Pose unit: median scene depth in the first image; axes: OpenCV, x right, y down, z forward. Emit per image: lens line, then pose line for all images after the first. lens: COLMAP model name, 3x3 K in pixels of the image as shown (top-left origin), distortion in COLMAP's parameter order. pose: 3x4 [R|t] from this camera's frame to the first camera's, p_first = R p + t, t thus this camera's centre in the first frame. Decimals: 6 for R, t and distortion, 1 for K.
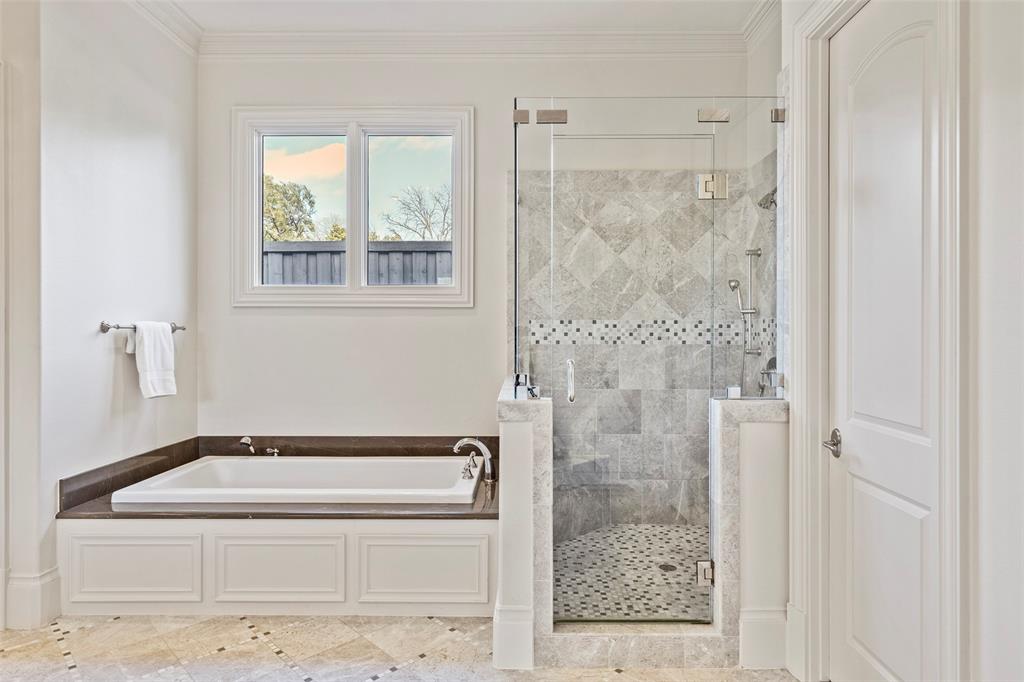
lens RADIAL K [[619.7, 0, 513.3], [0, 619.7, 337.3], [0, 0, 1]] dist [0.010112, 0.003382]
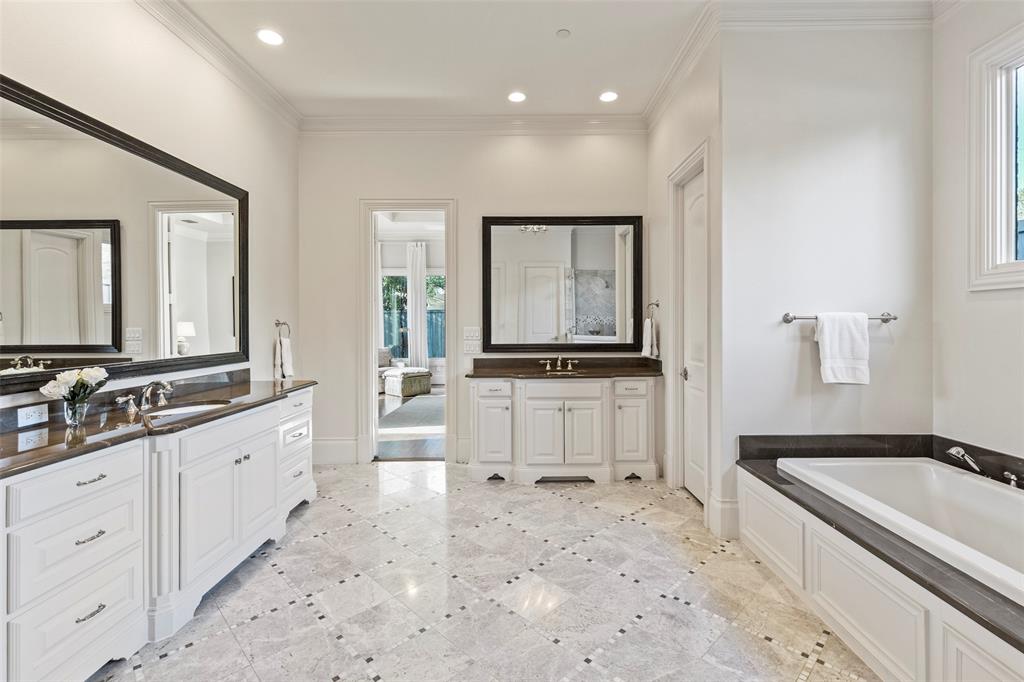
lens RADIAL K [[467.4, 0, 522.9], [0, 467.4, 325.5], [0, 0, 1]] dist [-0.000468, 0.000420]
pose [[0.002883, 0.001410, -0.999995, 0.248182], [-0.003042, 0.999994, 0.001402, -0.002447], [0.999991, 0.003038, 0.002888, 0.531304]]
